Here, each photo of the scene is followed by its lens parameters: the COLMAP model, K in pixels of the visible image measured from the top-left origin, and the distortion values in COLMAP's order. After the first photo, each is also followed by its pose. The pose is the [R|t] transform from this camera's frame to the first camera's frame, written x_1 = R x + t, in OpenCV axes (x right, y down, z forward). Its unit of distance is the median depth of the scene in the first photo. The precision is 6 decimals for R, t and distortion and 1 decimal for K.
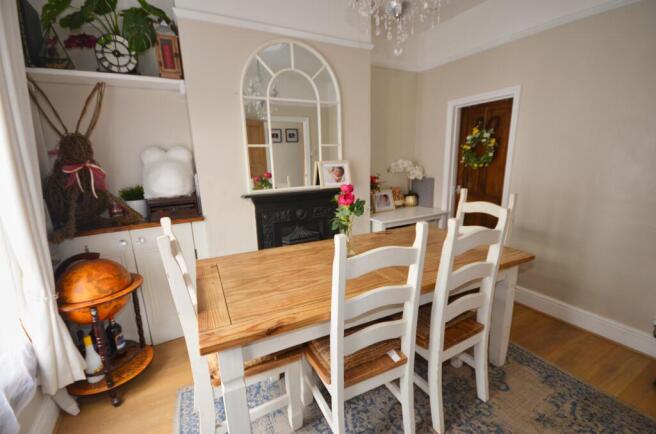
lens RADIAL K [[284.3, 0, 334.0], [0, 284.3, 219.2], [0, 0, 1]] dist [0.019866, -0.018115]
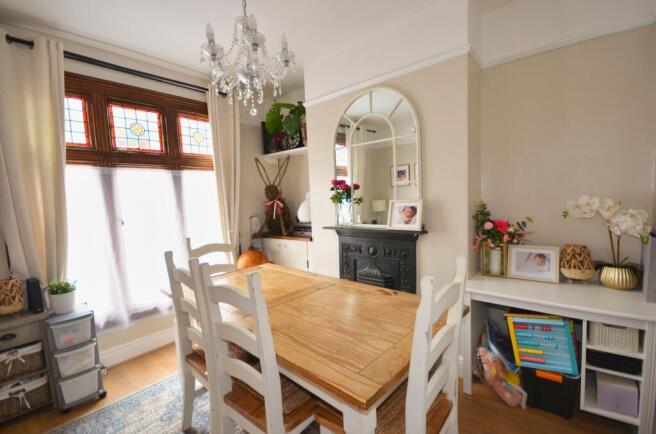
lens RADIAL K [[284.3, 0, 334.0], [0, 284.3, 219.2], [0, 0, 1]] dist [0.019866, -0.018115]
pose [[0.372837, 0.087692, -0.923744, 0.724544], [-0.162660, 0.986285, 0.027977, -0.131891], [0.913529, 0.139825, 0.381987, 0.463749]]
